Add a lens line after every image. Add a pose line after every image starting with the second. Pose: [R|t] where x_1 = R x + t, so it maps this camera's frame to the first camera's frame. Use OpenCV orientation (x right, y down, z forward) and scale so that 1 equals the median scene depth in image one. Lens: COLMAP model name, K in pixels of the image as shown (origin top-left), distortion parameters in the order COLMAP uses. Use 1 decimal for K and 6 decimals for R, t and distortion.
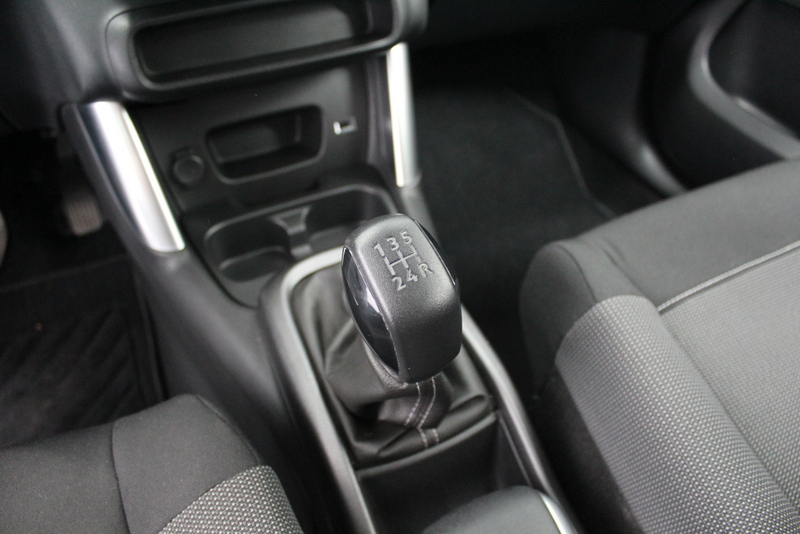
lens RADIAL K [[625.4, 0, 400.0], [0, 625.4, 267.0], [0, 0, 1]] dist [-0.163541, 0.108299]
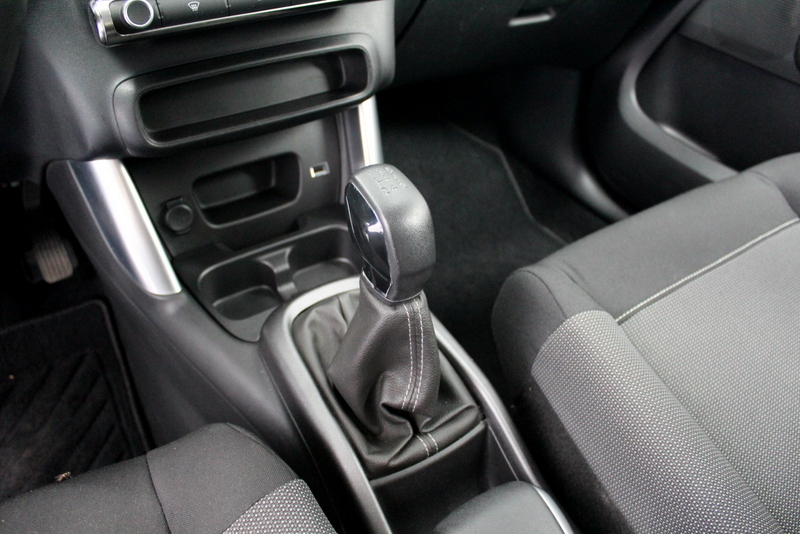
lens RADIAL K [[625.4, 0, 400.0], [0, 625.4, 267.0], [0, 0, 1]] dist [-0.163541, 0.108299]
pose [[0.993899, -0.053589, 0.096401, -0.076239], [0.057964, 0.997385, -0.043164, -0.005026], [-0.093836, 0.048488, 0.994406, -0.102999]]
